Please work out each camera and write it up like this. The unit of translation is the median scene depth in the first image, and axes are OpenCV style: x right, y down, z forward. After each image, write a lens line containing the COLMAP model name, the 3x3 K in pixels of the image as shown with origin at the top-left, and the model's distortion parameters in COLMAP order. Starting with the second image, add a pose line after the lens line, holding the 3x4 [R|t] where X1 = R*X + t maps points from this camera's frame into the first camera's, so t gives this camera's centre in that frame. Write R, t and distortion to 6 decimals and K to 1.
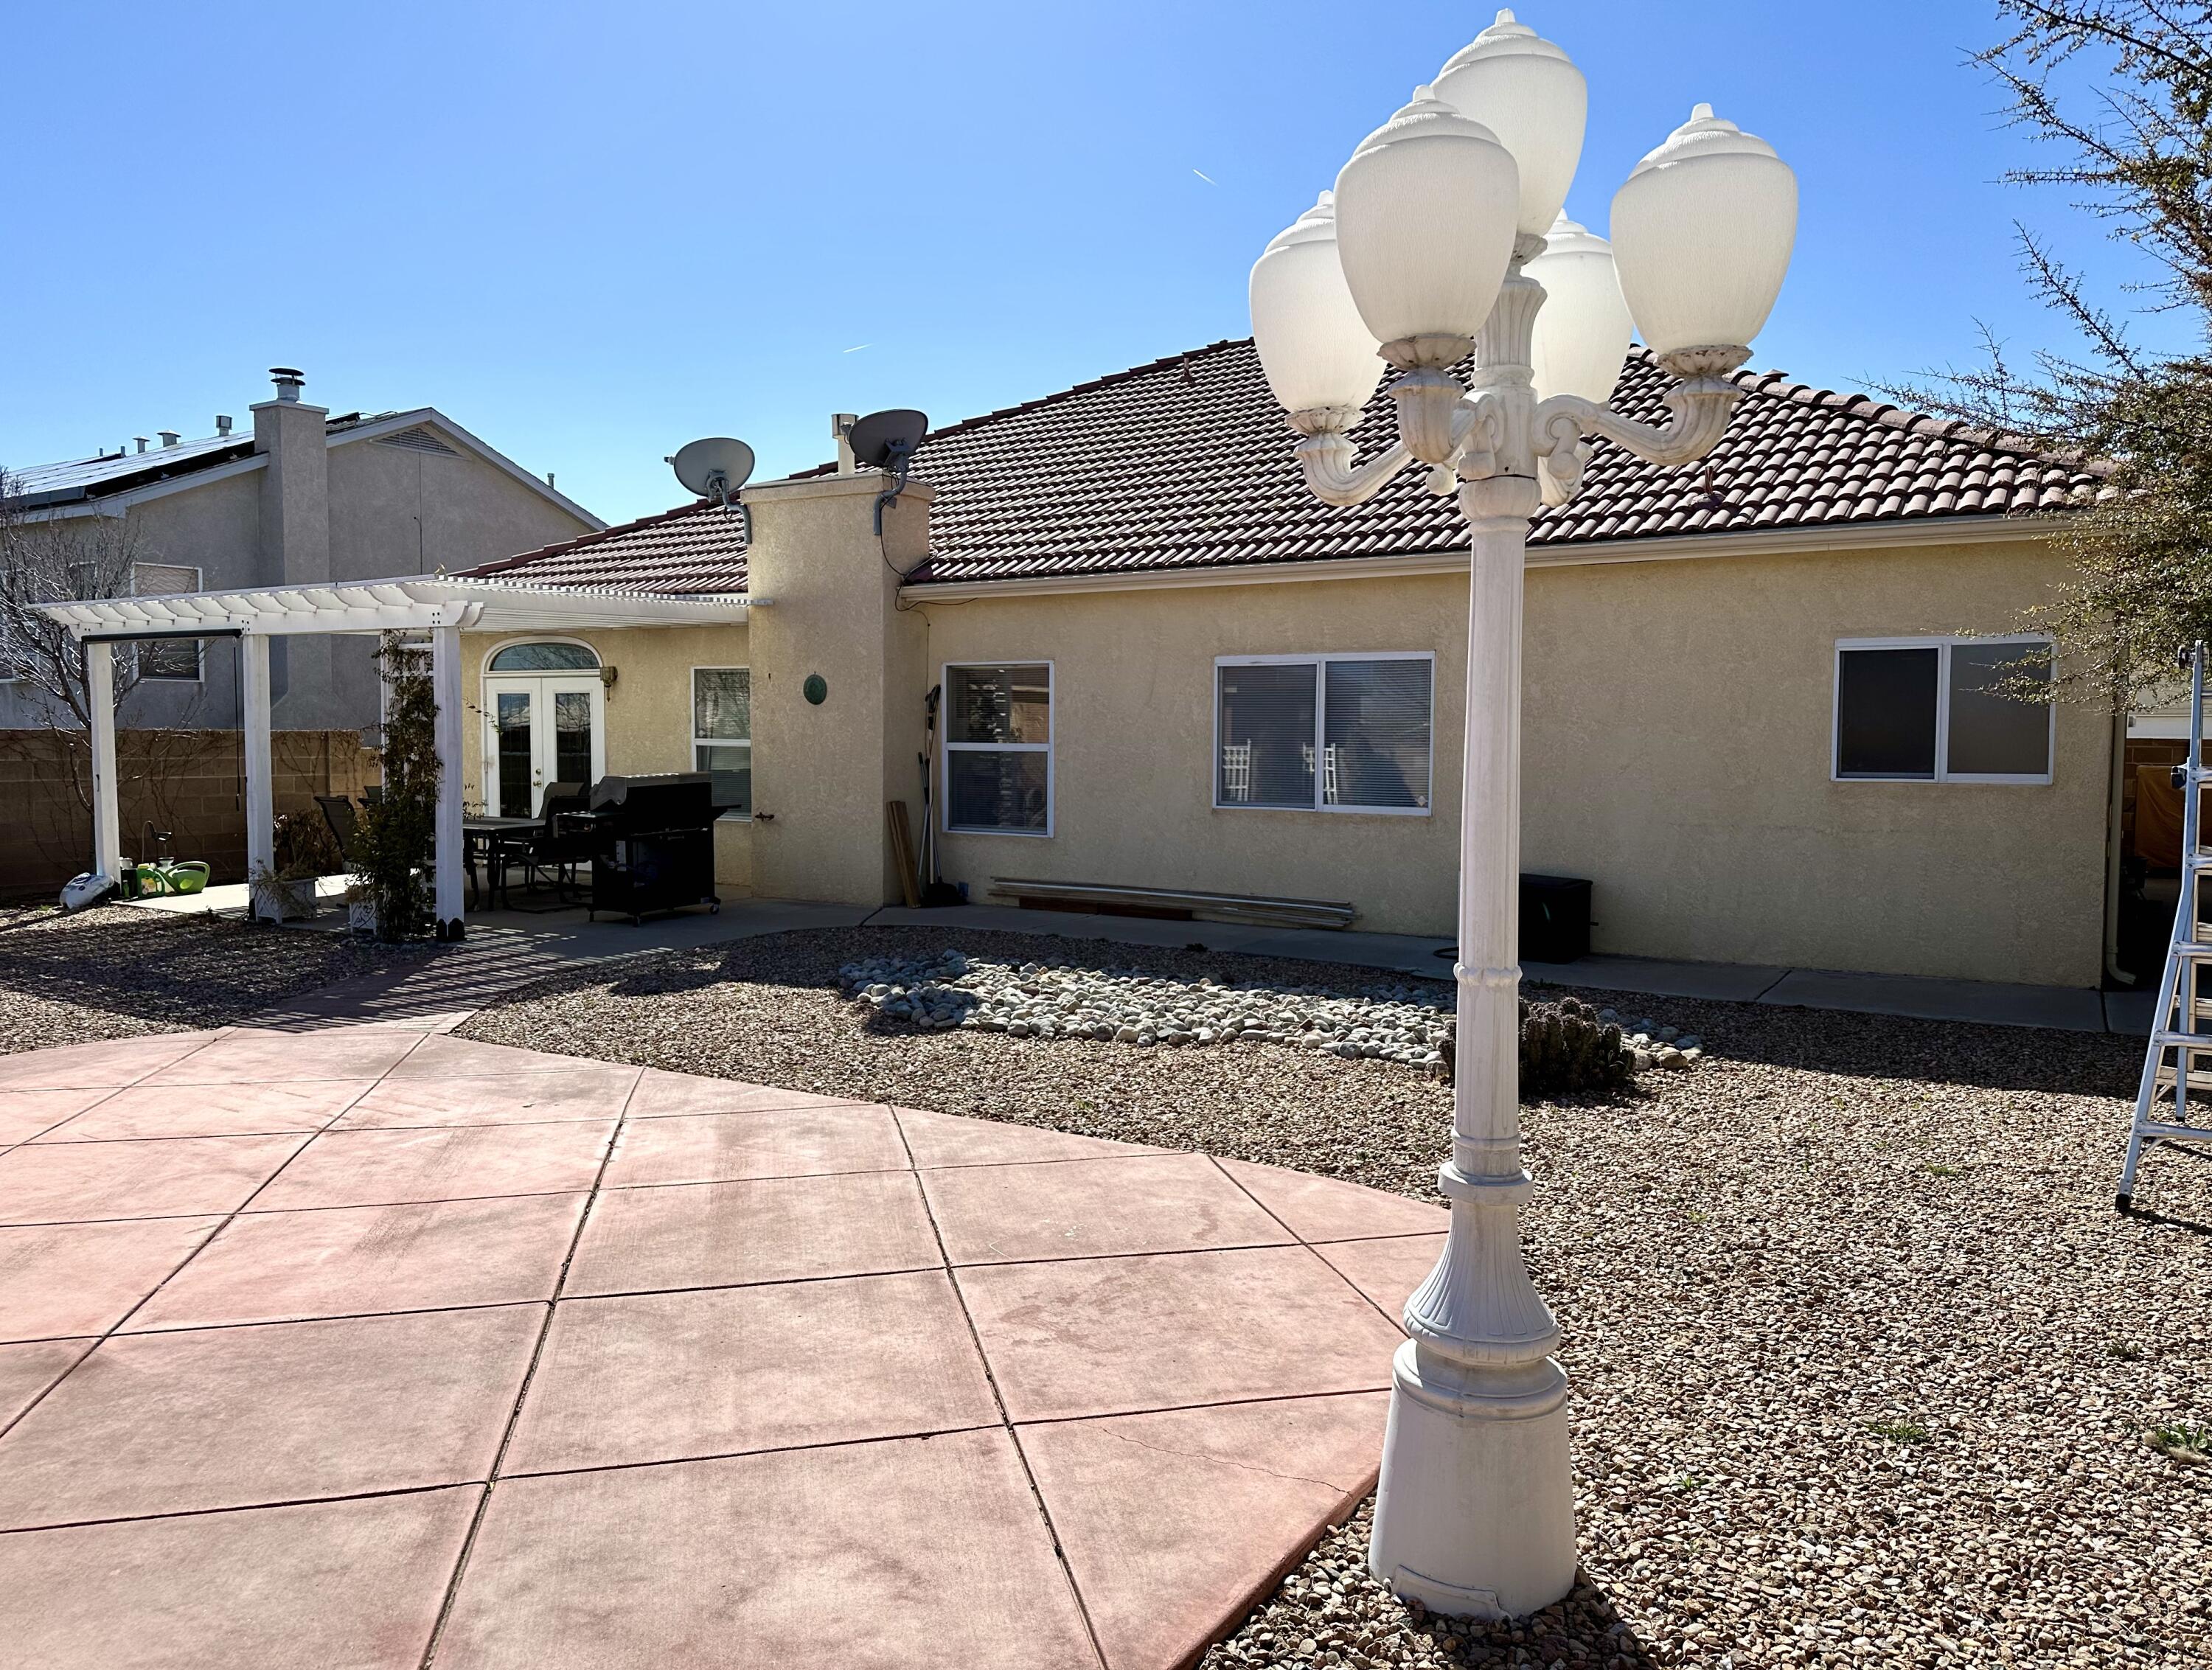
lens RADIAL K [[1508.3, 0, 1106.0], [0, 1508.3, 835.0], [0, 0, 1]] dist [0.060100, -0.073193]
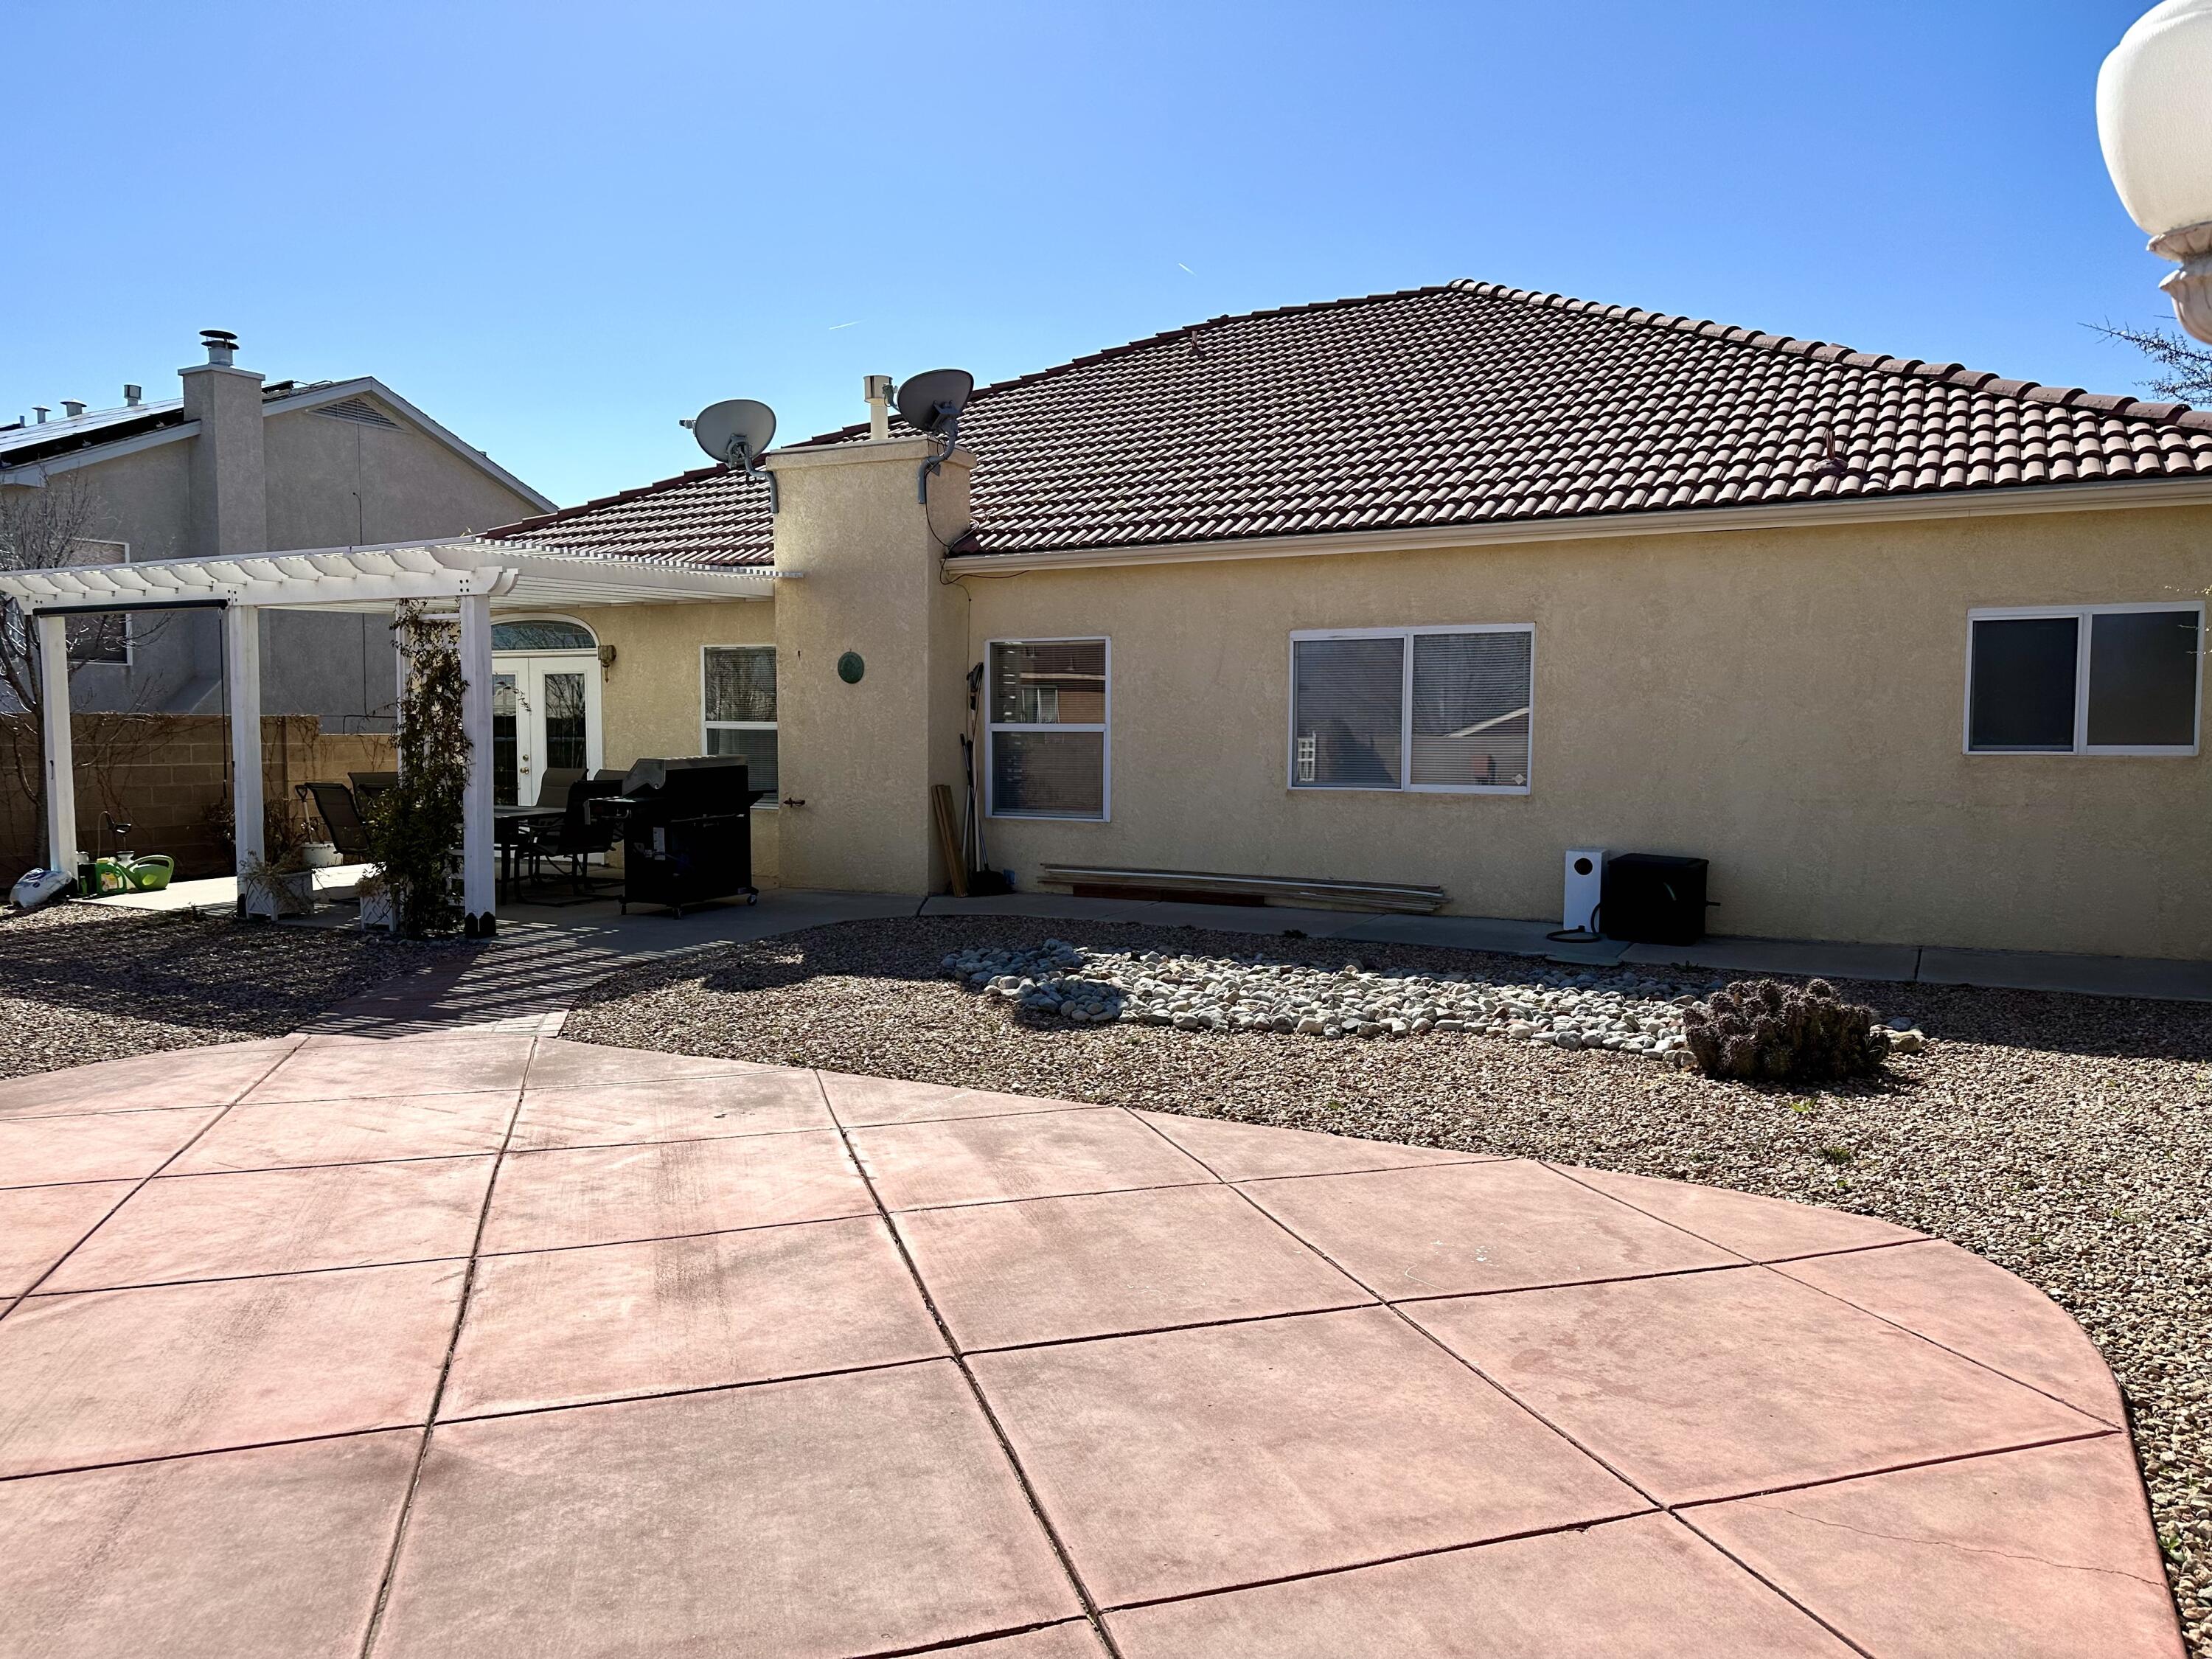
lens RADIAL K [[1496.6, 0, 1106.0], [0, 1496.6, 829.5], [0, 0, 1]] dist [0.053551, -0.059142]
pose [[0.997349, -0.007226, 0.072413, -0.117045], [0.007169, 0.999974, 0.001047, 0.006334], [-0.072419, -0.000525, 0.997374, 0.060885]]
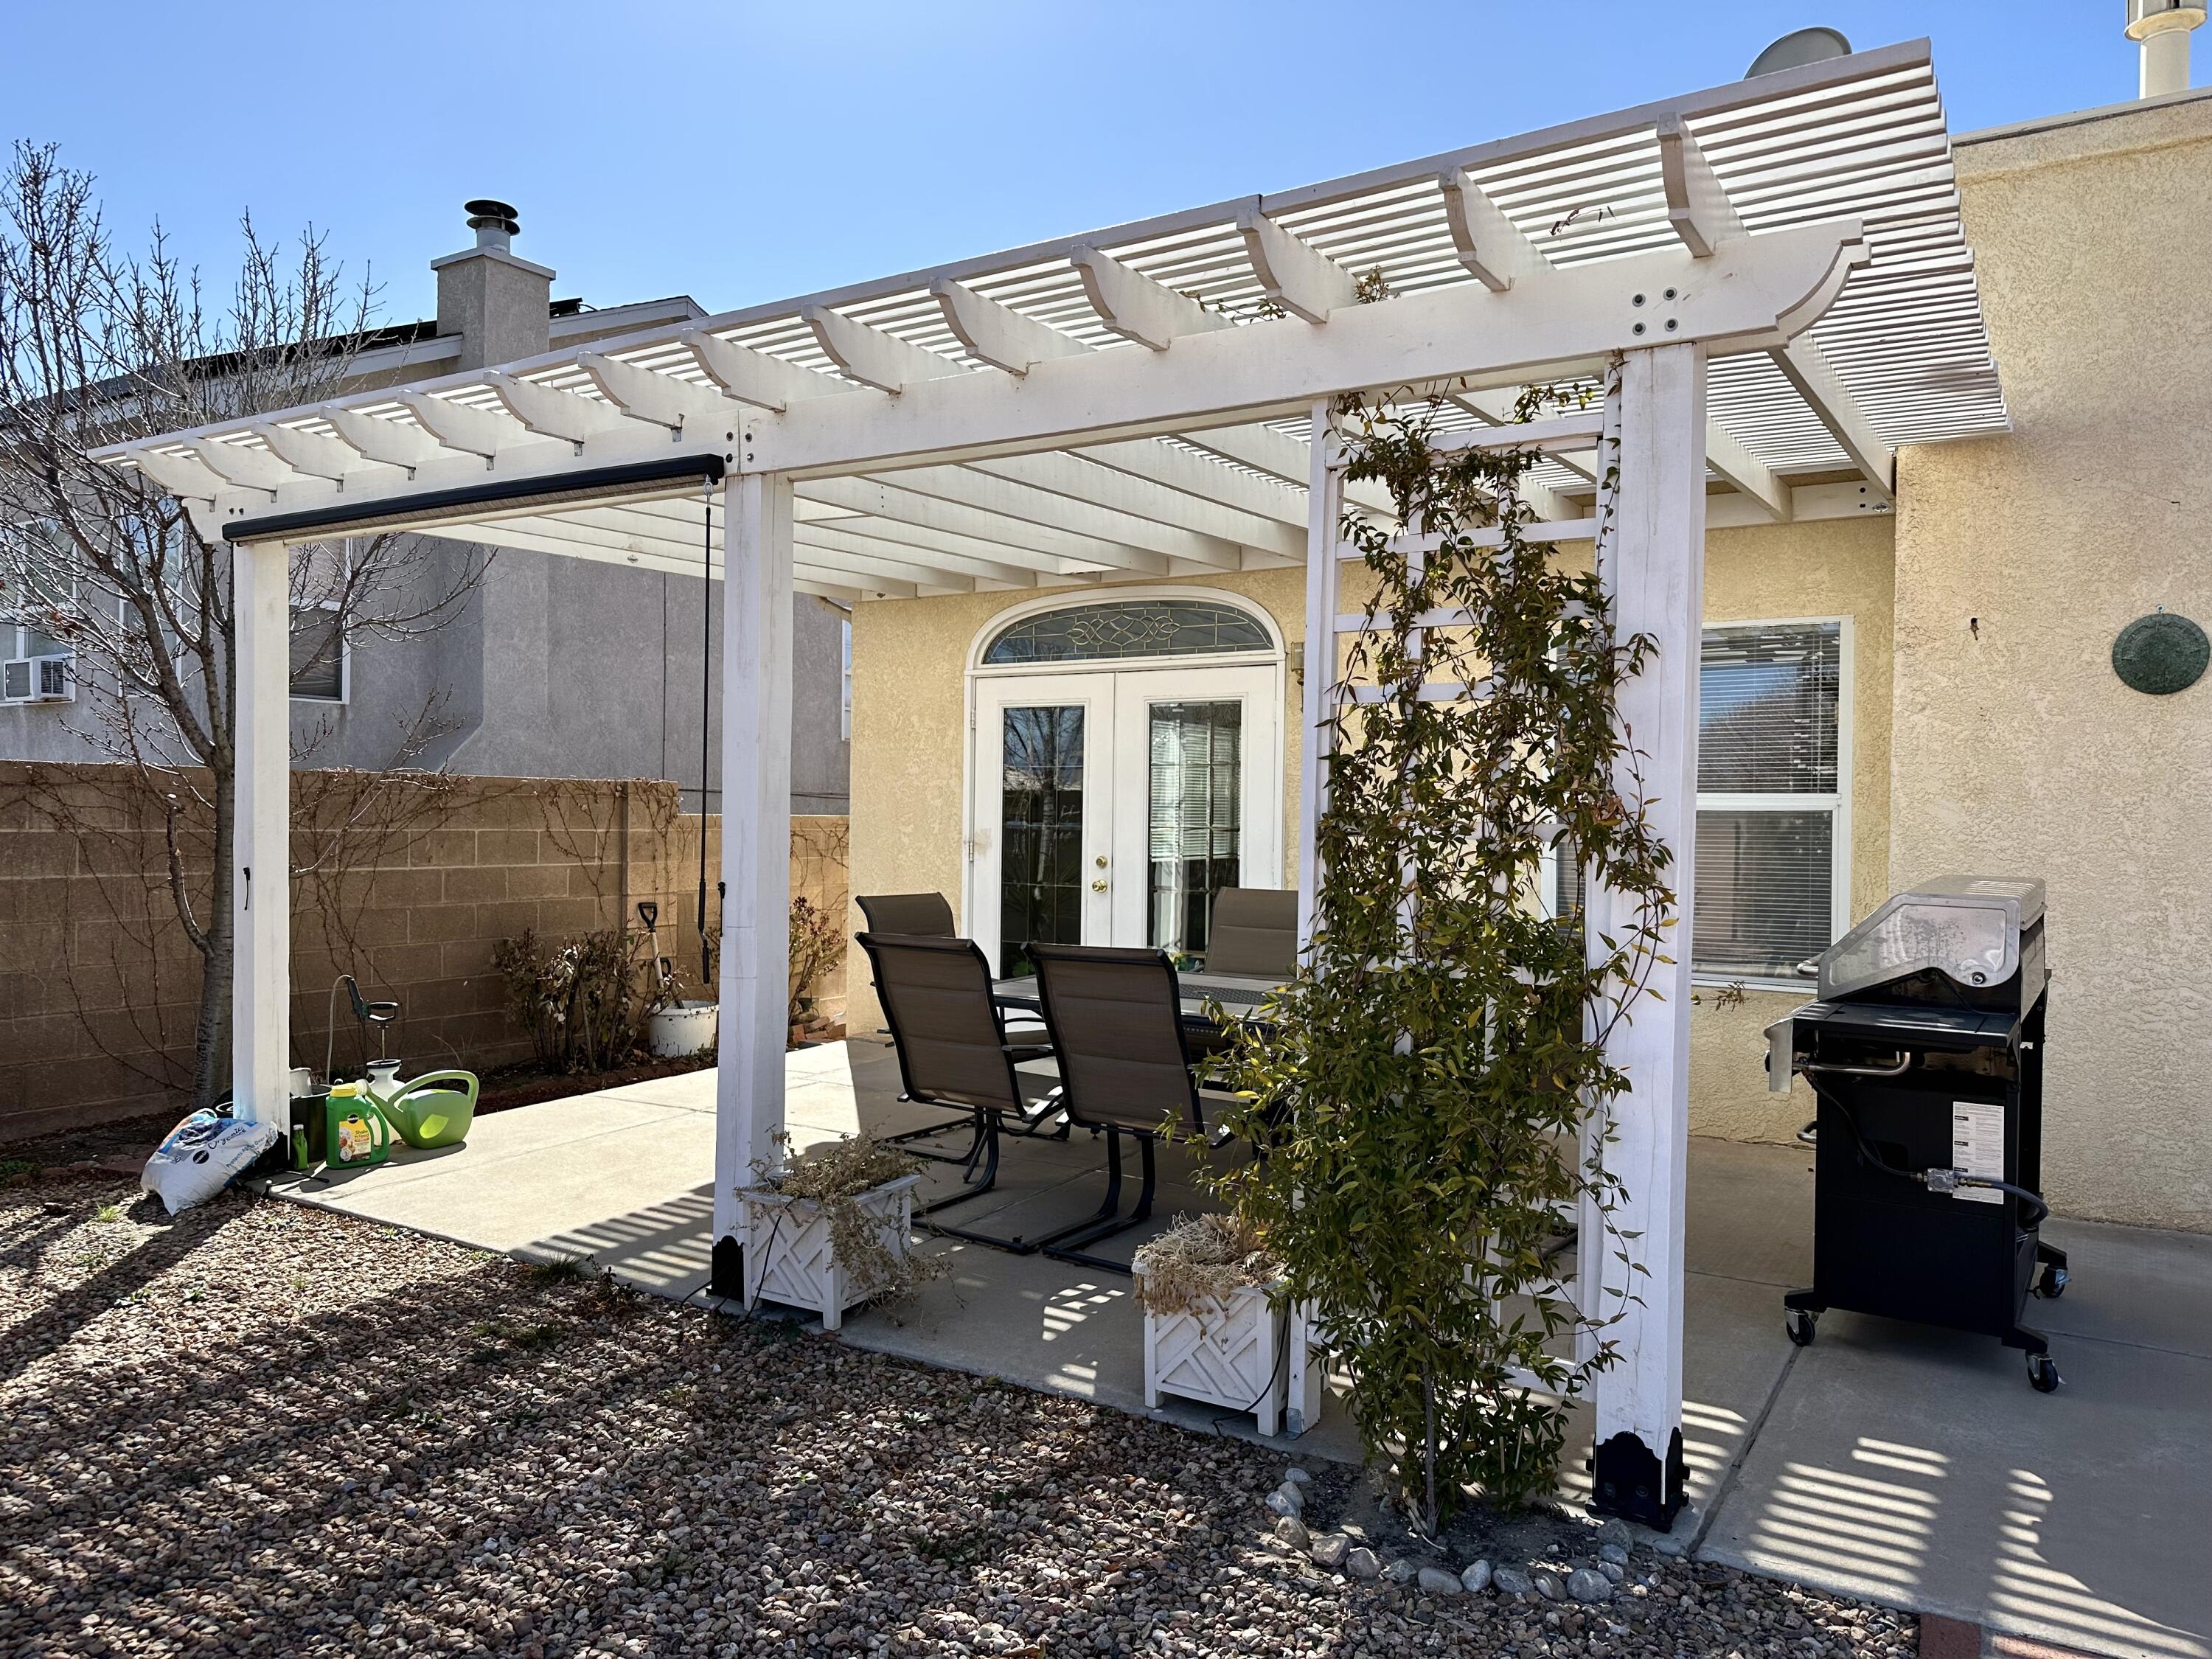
lens RADIAL K [[1544.9, 0, 1106.0], [0, 1544.9, 829.5], [0, 0, 1]] dist [0.134237, -0.187152]
pose [[0.999867, 0.006968, -0.014713, -0.513390], [-0.007800, 0.998328, -0.057273, -0.032815], [0.014289, 0.057380, 0.998250, 0.703282]]
